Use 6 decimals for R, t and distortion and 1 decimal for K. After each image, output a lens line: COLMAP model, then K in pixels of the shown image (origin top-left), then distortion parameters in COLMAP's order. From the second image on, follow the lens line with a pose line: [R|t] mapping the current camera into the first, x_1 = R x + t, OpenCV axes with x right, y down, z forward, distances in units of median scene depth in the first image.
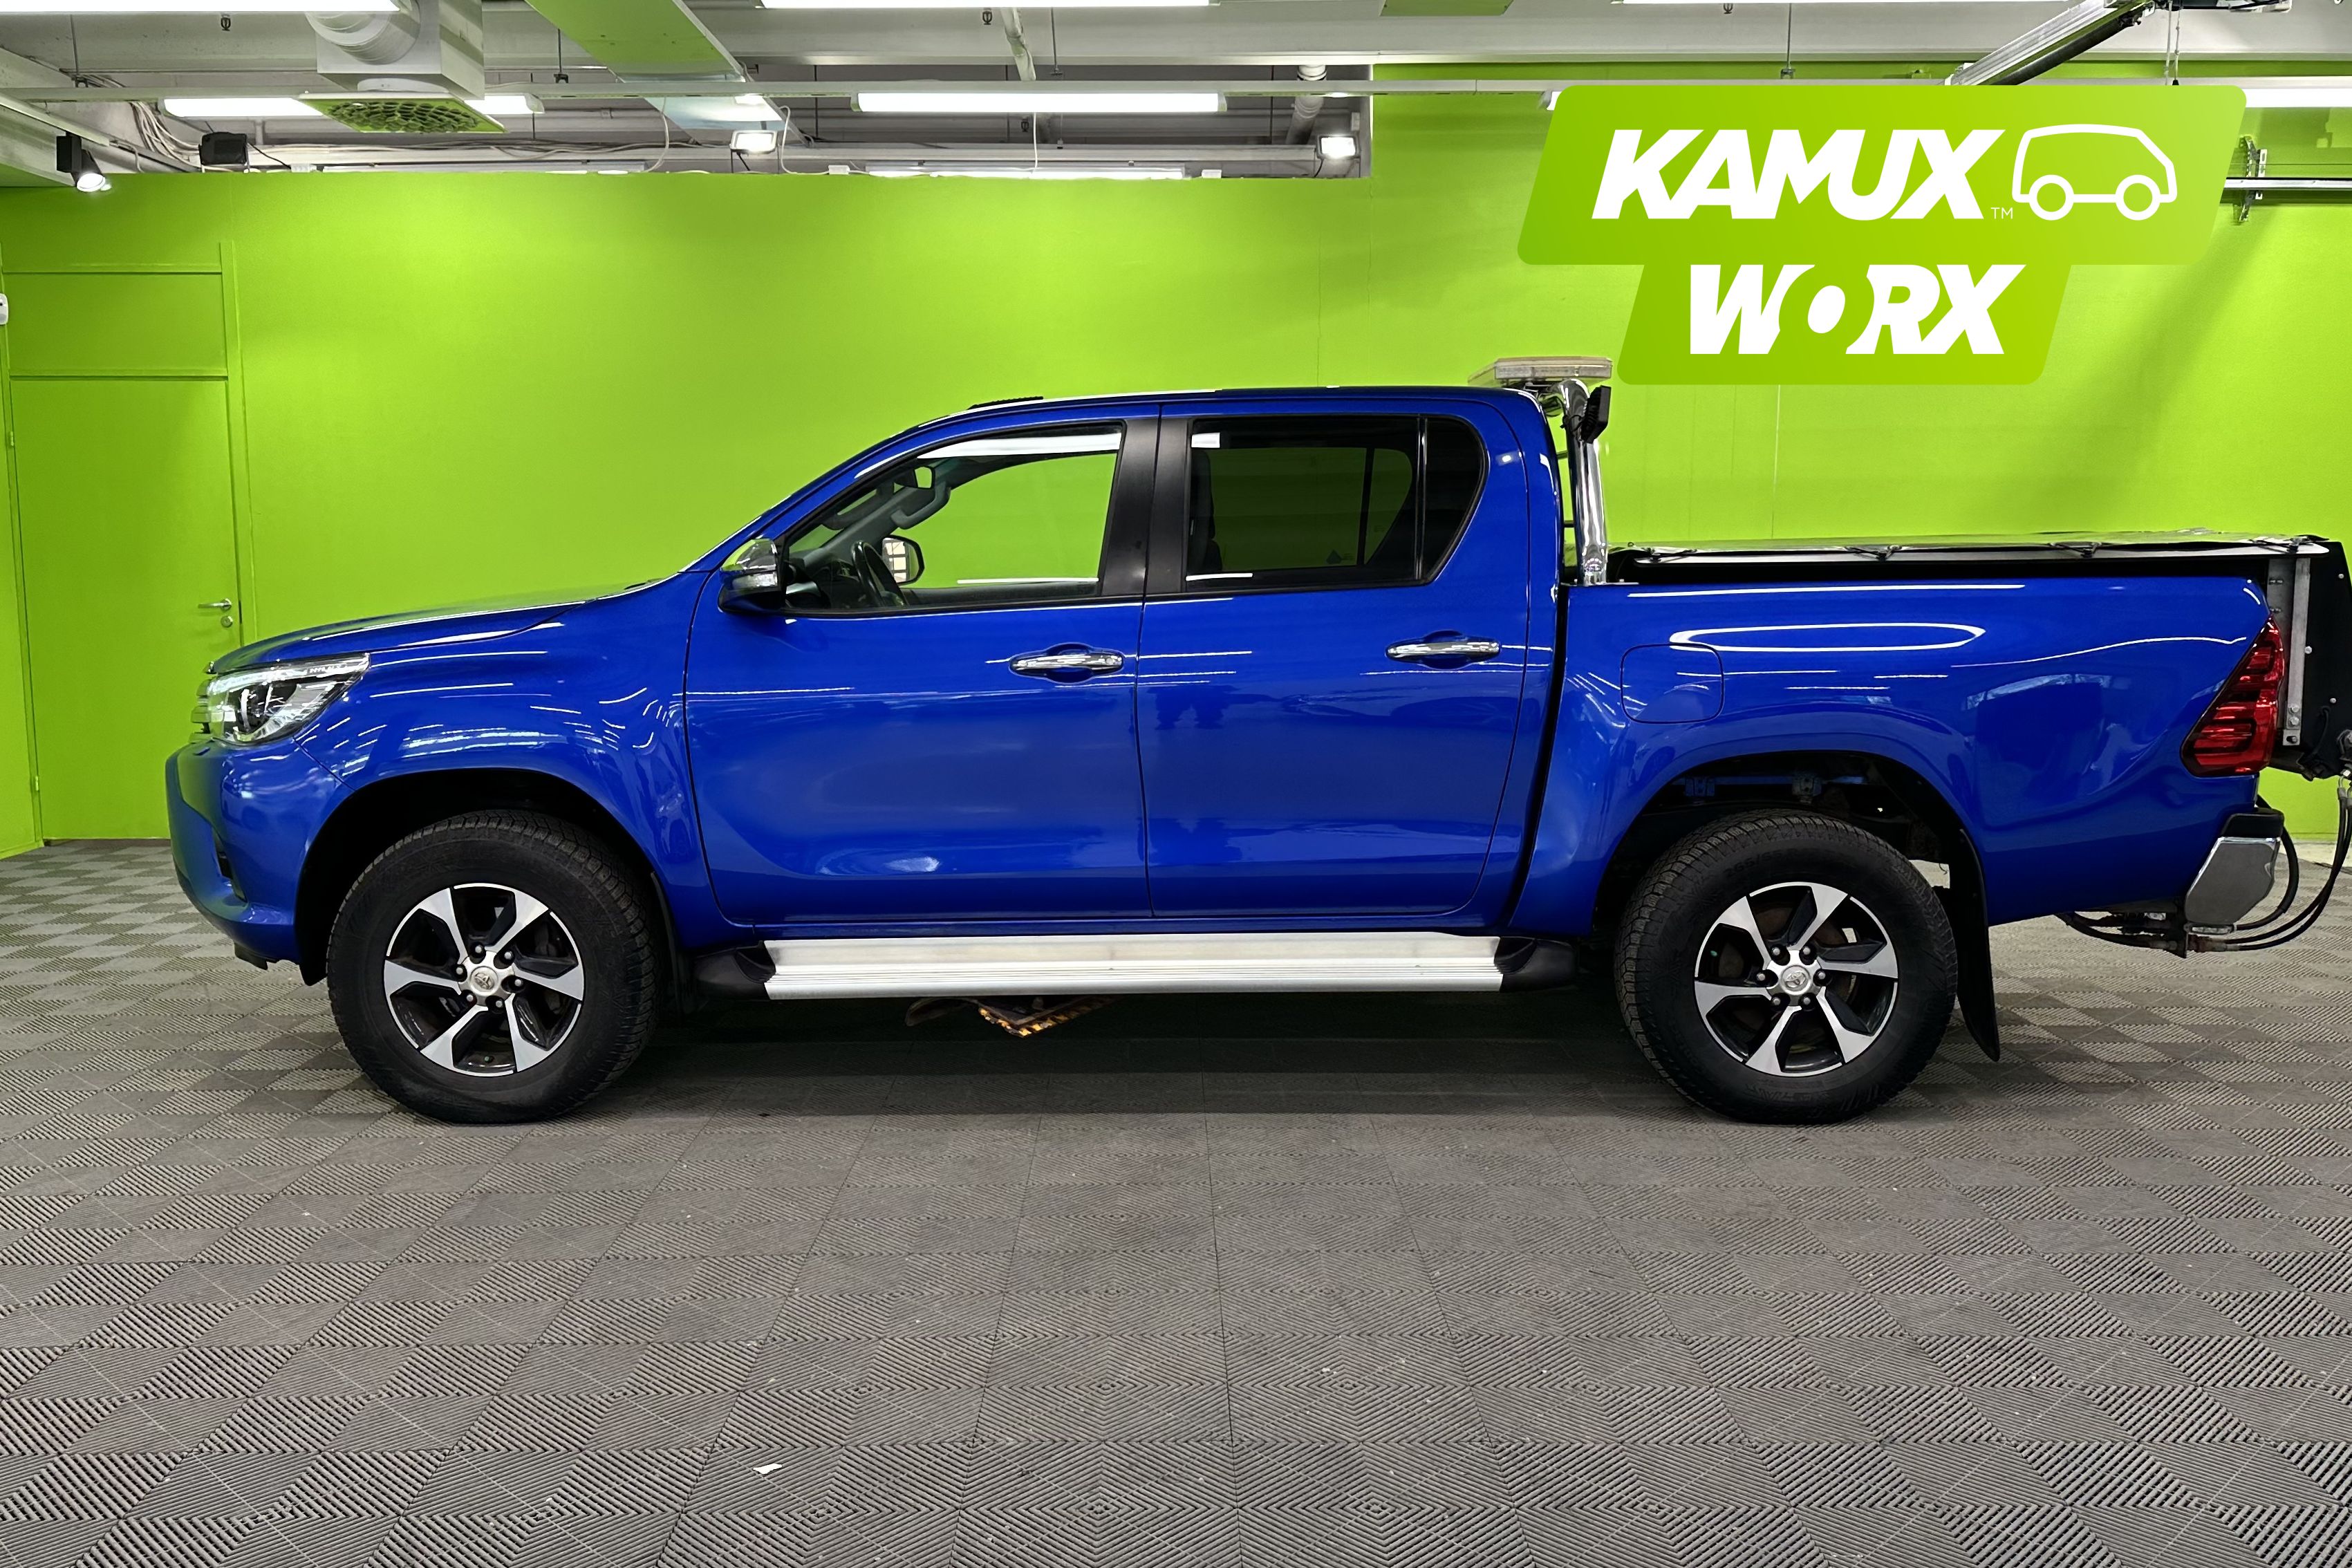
lens RADIAL K [[1957.9, 0, 1169.9], [0, 1957.9, 775.3], [0, 0, 1]] dist [0.056246, -0.015307]
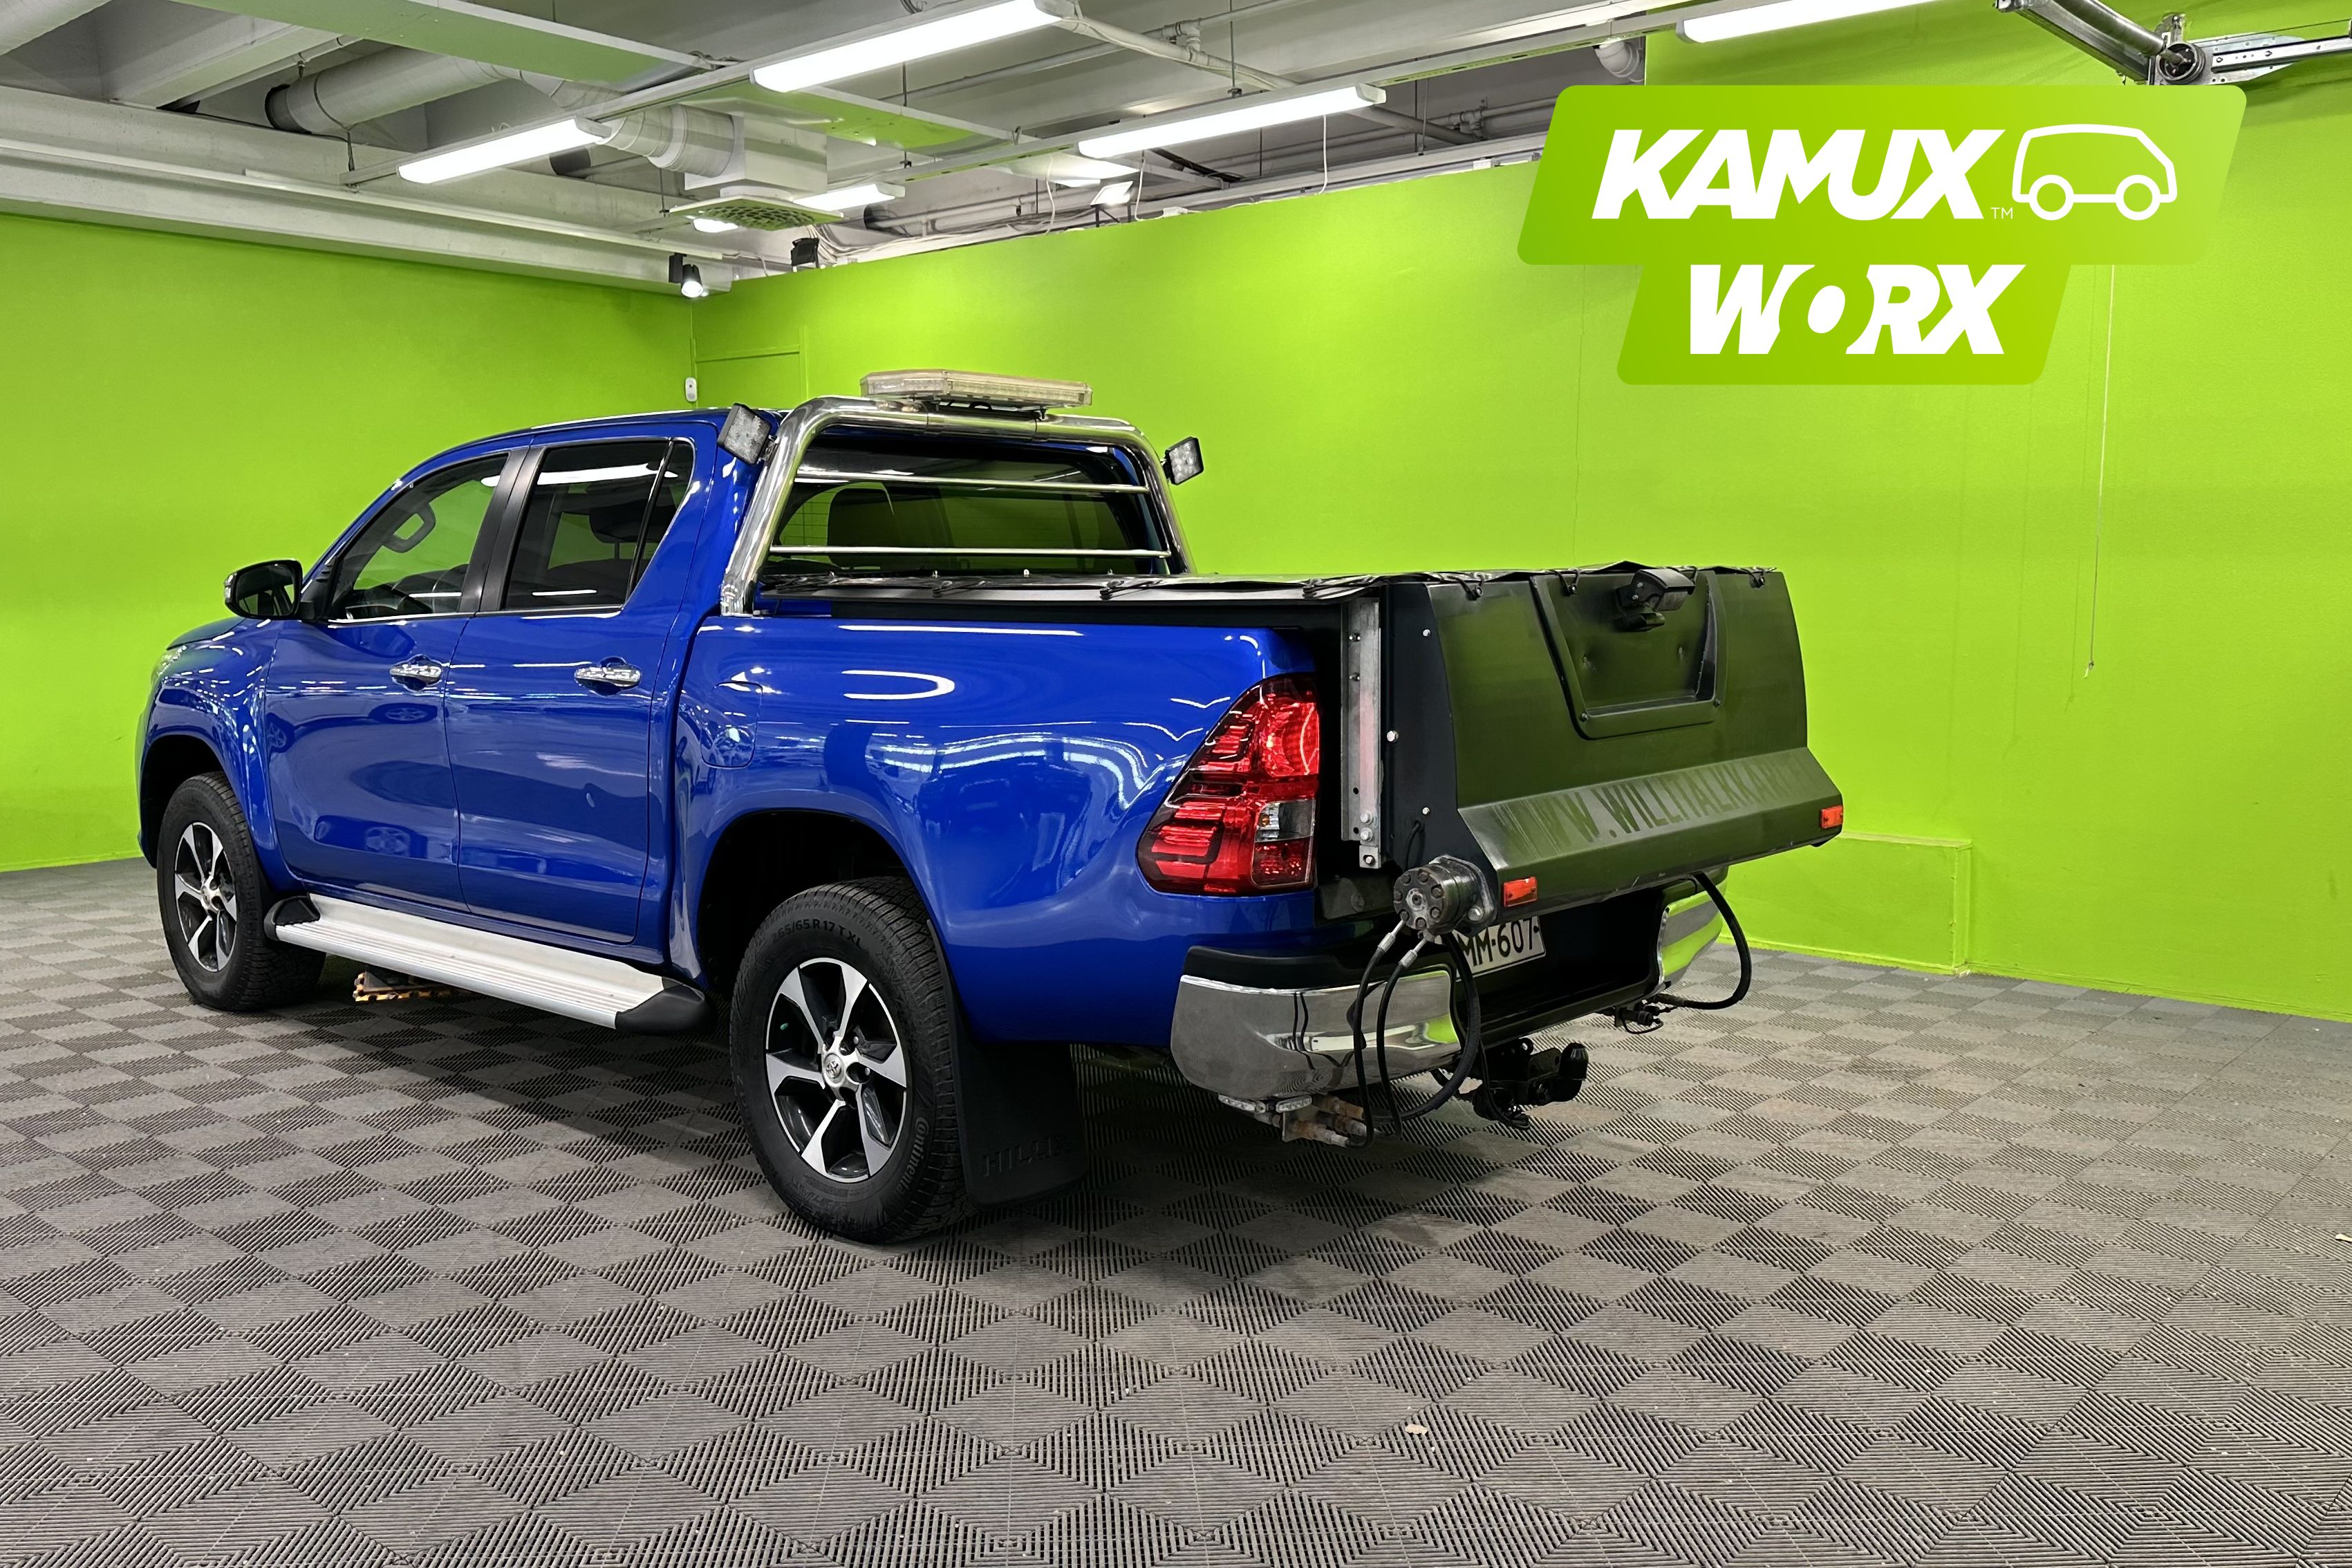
lens RADIAL K [[1957.9, 0, 1169.9], [0, 1957.9, 775.3], [0, 0, 1]] dist [0.056246, -0.015307]
pose [[0.763475, 0.079159, -0.640967, 0.543918], [-0.089804, 0.995831, 0.016016, -0.030261], [0.639563, 0.045334, 0.767401, 0.230152]]
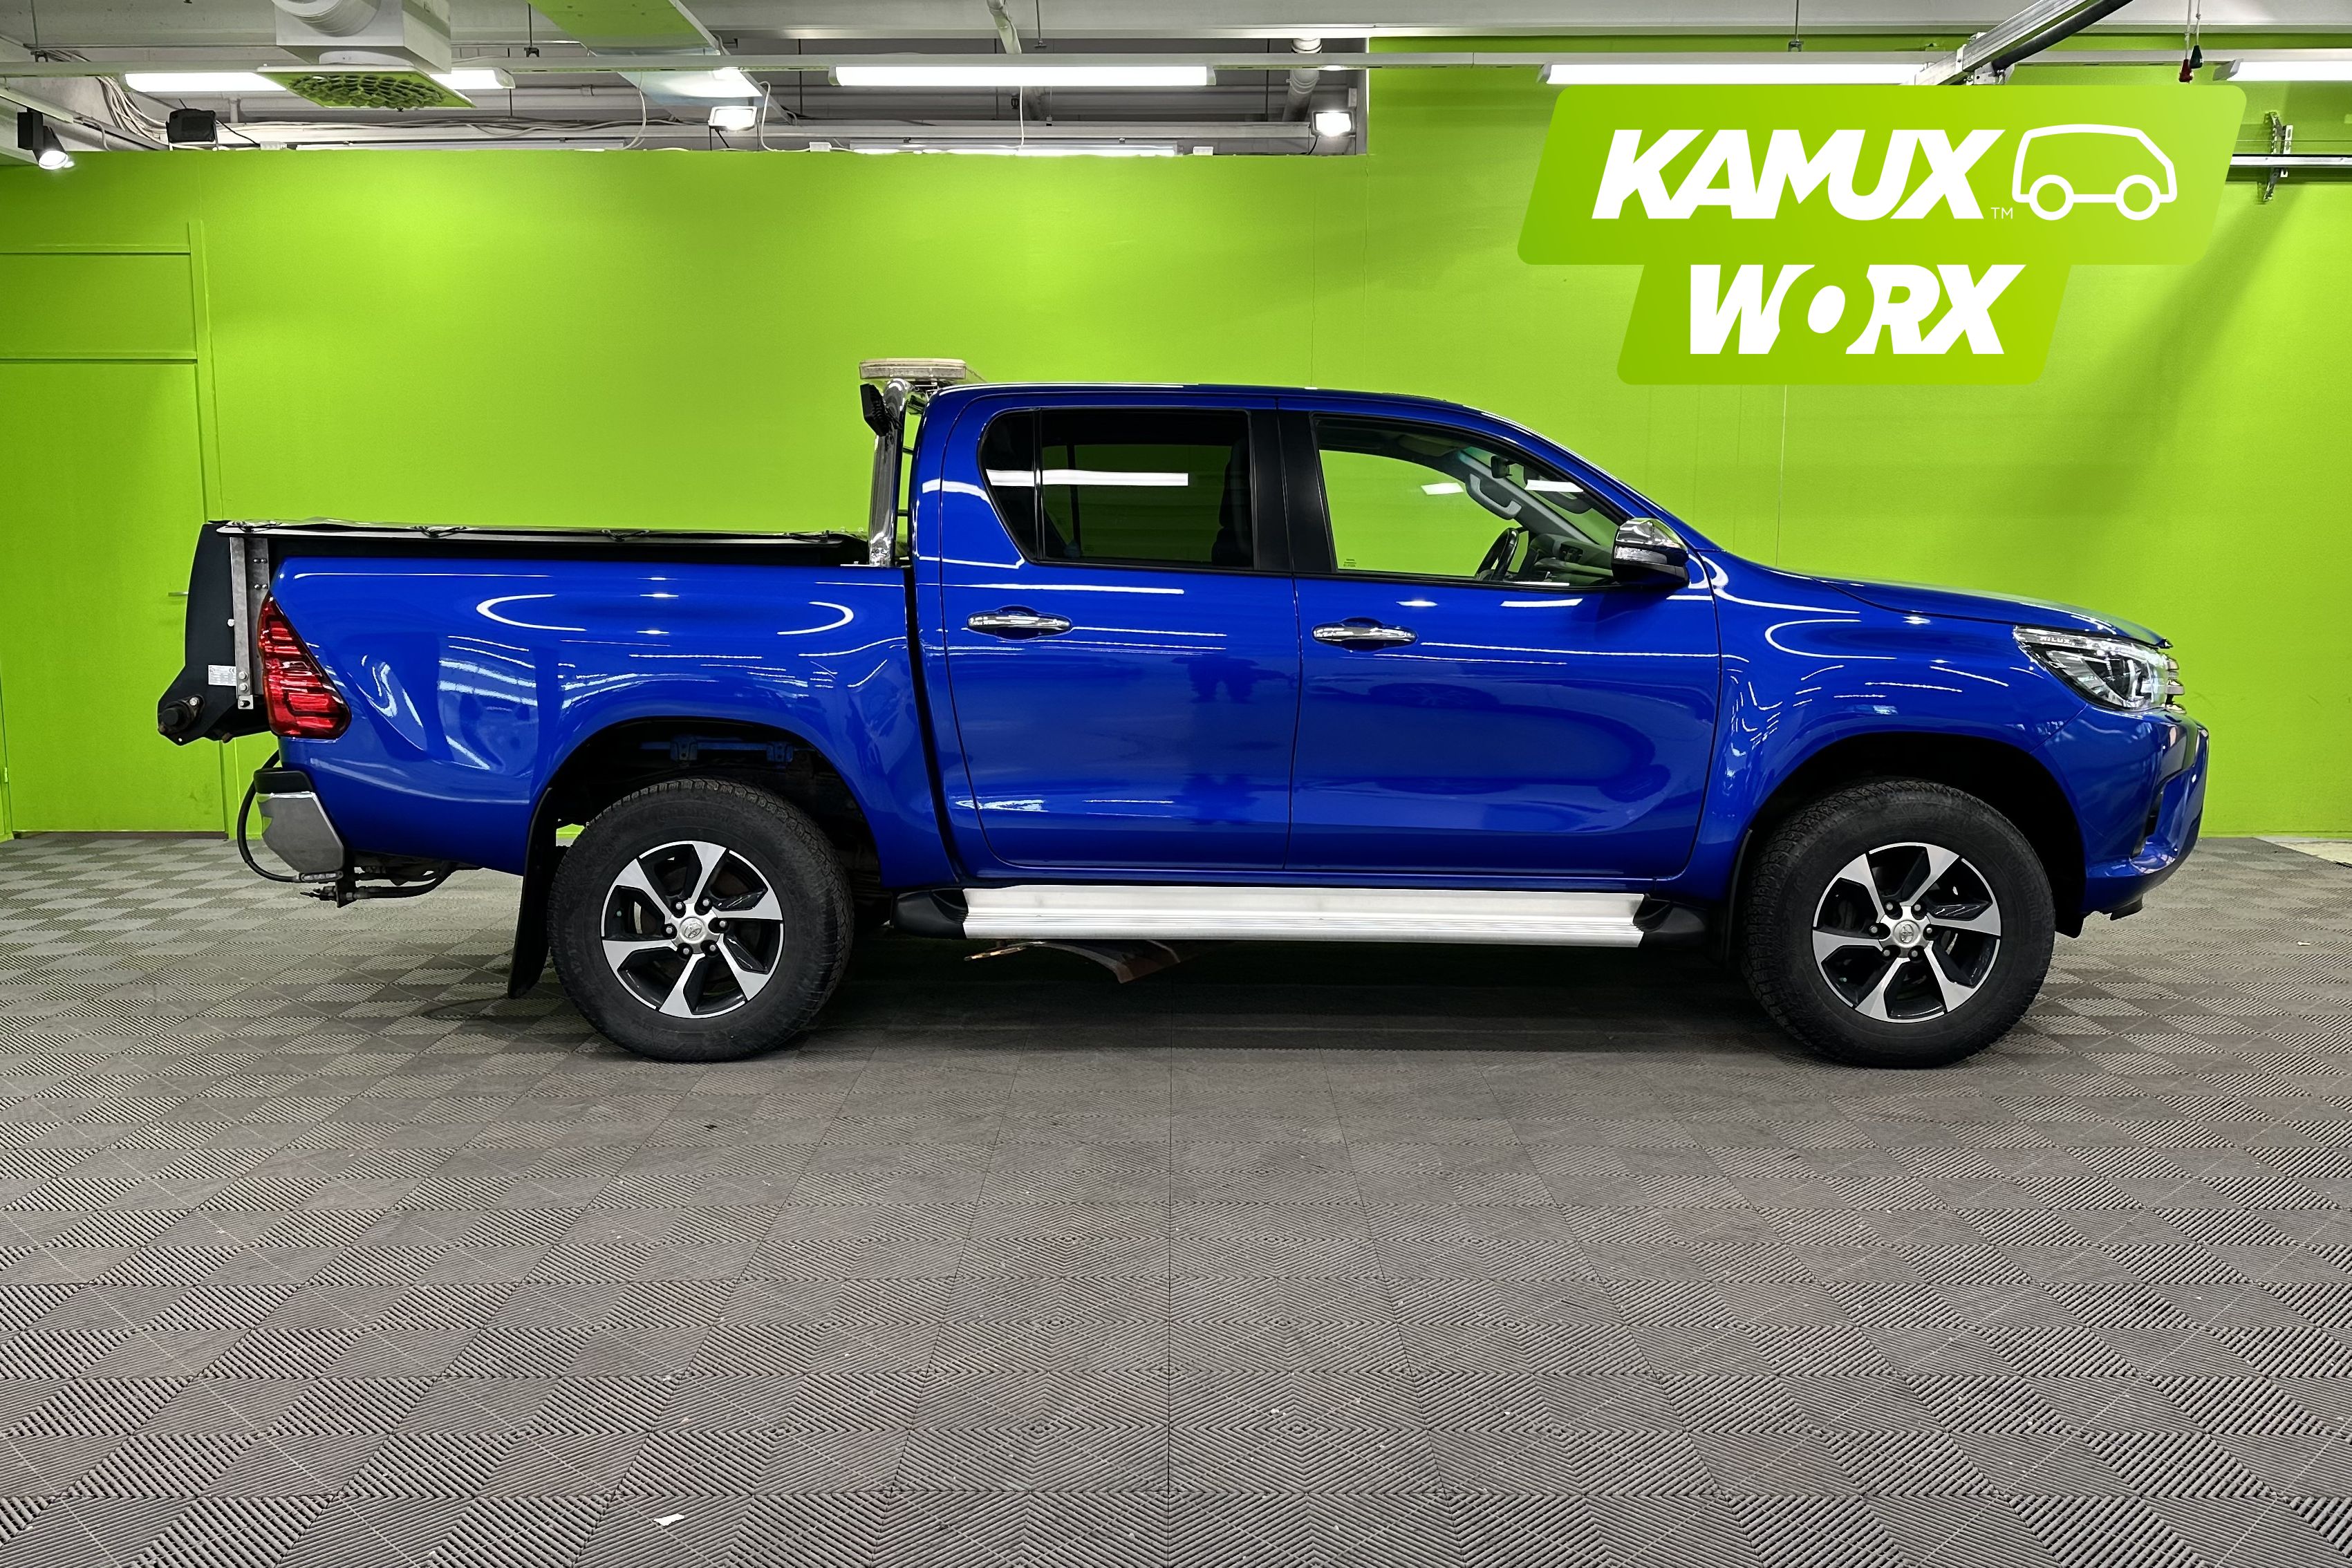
lens RADIAL K [[1945.6, 0, 1176.0], [0, 1945.6, 784.0], [0, 0, 1]] dist [0.041650, 0.001424]
pose [[0.999951, 0.002411, -0.009573, 0.018839], [-0.002310, 0.999942, 0.010505, -0.003110], [0.009597, -0.010482, 0.999899, 0.032946]]
